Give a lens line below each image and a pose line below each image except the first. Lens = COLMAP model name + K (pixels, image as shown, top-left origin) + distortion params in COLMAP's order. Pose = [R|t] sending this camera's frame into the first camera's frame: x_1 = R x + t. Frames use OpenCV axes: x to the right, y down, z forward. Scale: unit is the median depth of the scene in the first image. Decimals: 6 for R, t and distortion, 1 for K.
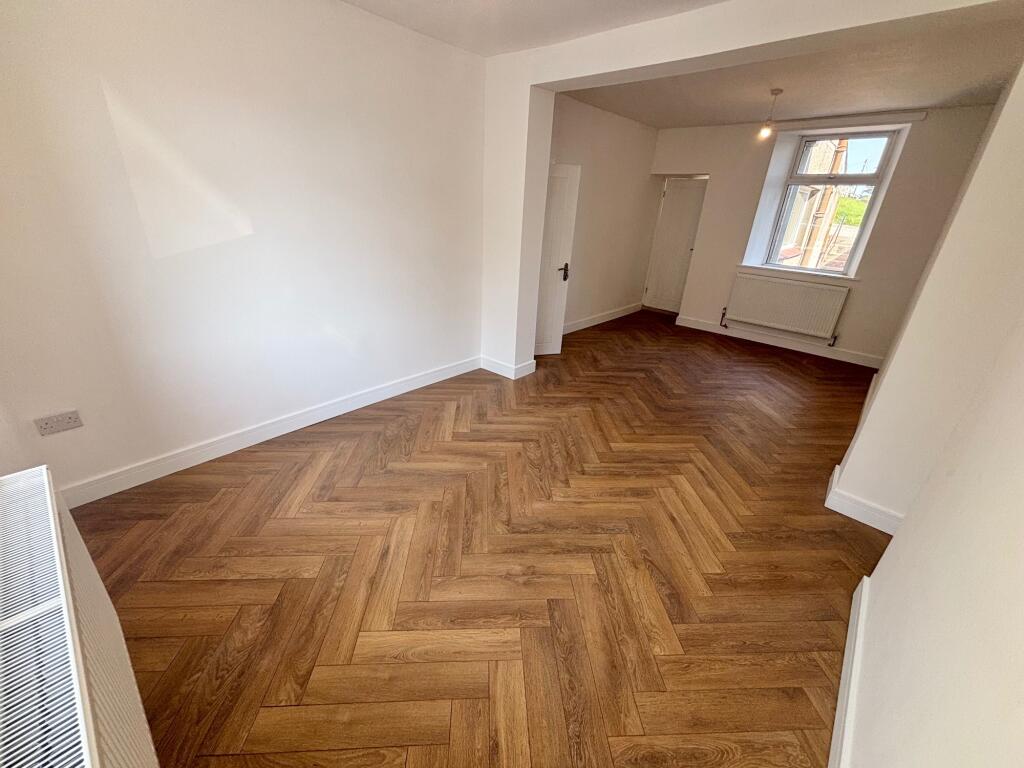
lens RADIAL K [[411.4, 0, 511.0], [0, 411.4, 381.0], [0, 0, 1]] dist [0.001568, 0.000551]
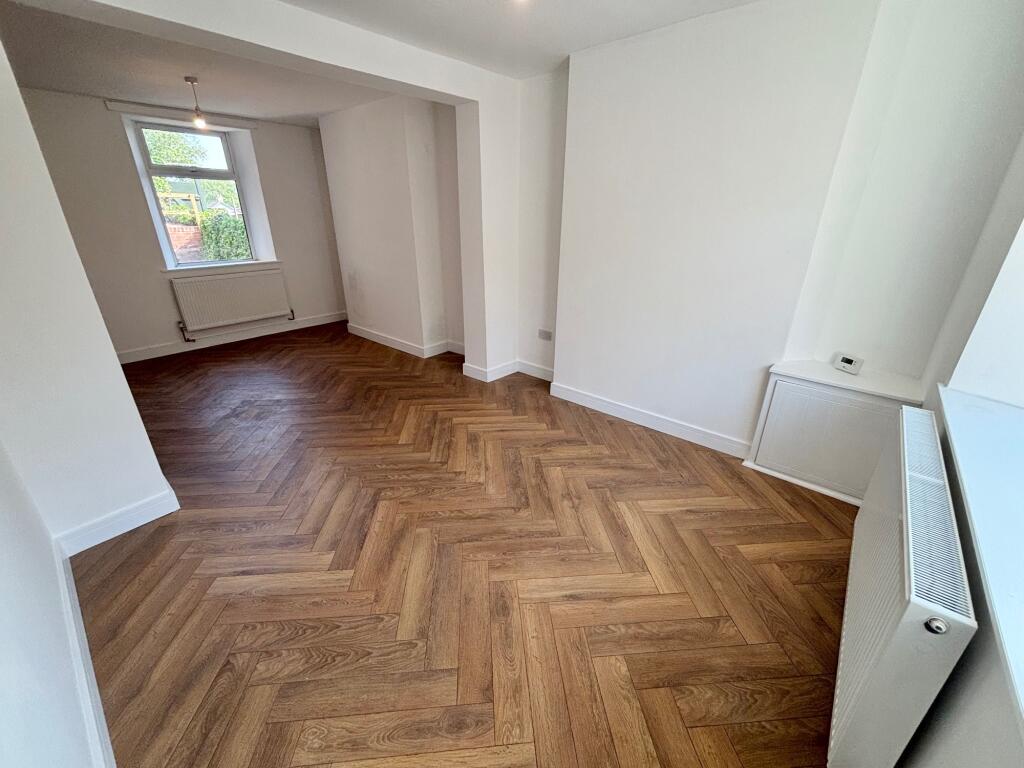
lens RADIAL K [[411.4, 0, 511.0], [0, 411.4, 381.0], [0, 0, 1]] dist [0.001568, 0.000551]
pose [[-0.021047, -0.427288, 0.903871, -0.442454], [0.398909, 0.825401, 0.399482, -0.193852], [-0.916749, 0.368970, 0.153076, 0.383568]]
